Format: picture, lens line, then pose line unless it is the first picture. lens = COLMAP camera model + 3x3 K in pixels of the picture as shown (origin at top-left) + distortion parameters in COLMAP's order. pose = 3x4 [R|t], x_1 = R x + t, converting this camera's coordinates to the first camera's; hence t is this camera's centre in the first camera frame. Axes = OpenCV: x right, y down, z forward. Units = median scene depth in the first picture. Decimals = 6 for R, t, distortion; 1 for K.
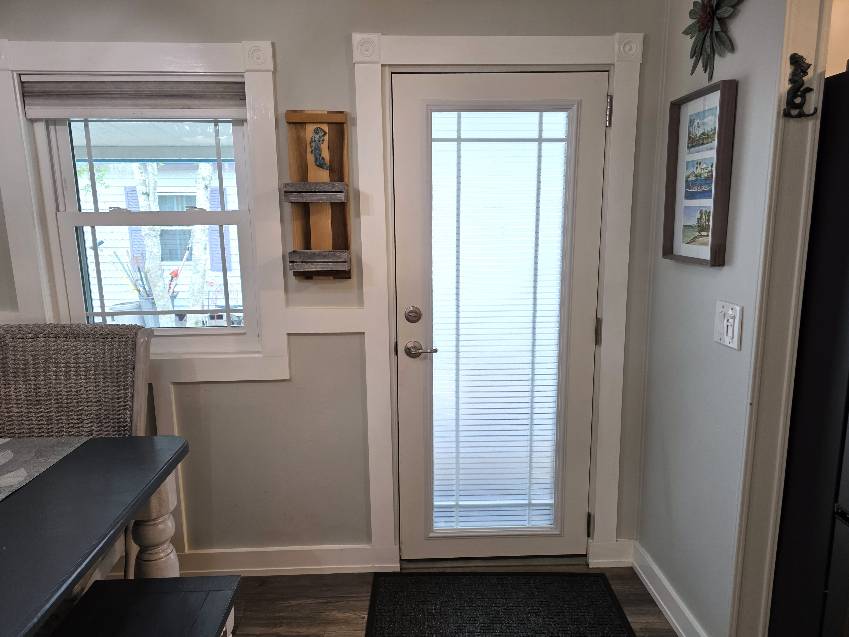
lens RADIAL K [[585.8, 0, 420.6], [0, 585.8, 317.0], [0, 0, 1]] dist [0.041897, -0.043621]
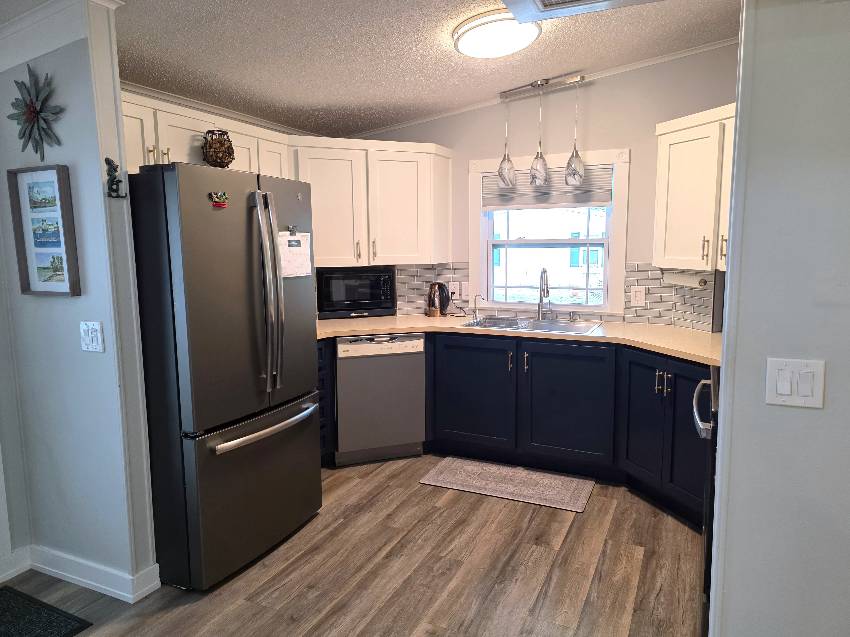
lens RADIAL K [[580.5, 0, 441.7], [0, 580.5, 314.3], [0, 0, 1]] dist [0.025842, -0.002832]
pose [[0.449545, -0.105110, 0.887052, -0.278891], [0.165912, 0.985598, 0.032705, 0.044647], [-0.877714, 0.132470, 0.460510, -0.314191]]
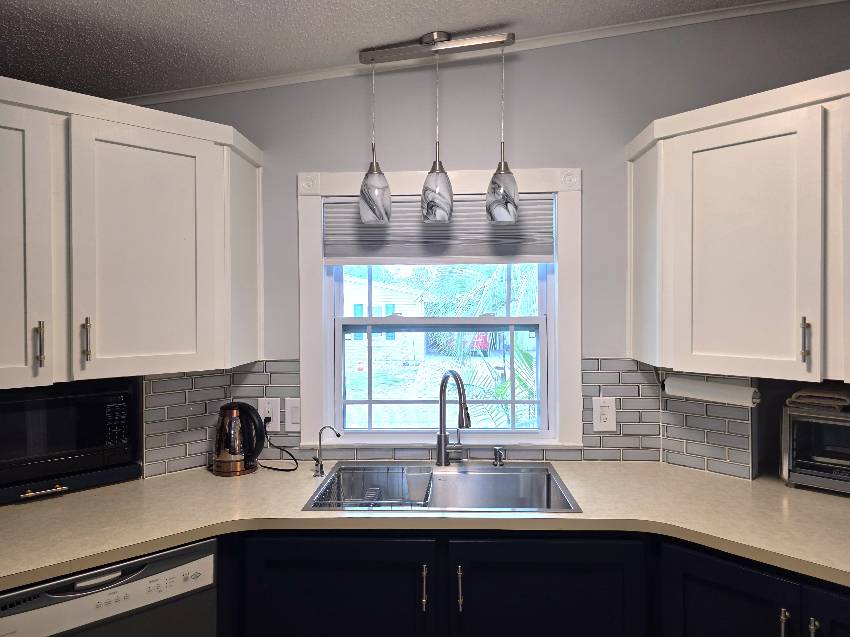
lens RADIAL K [[539.7, 0, 425.0], [0, 539.7, 318.5], [0, 0, 1]] dist [0.015169, -0.004165]
pose [[0.075831, -0.005869, 0.997103, 0.604708], [0.186483, 0.982422, -0.008400, -0.076756], [-0.979527, 0.186580, 0.075593, 0.194528]]
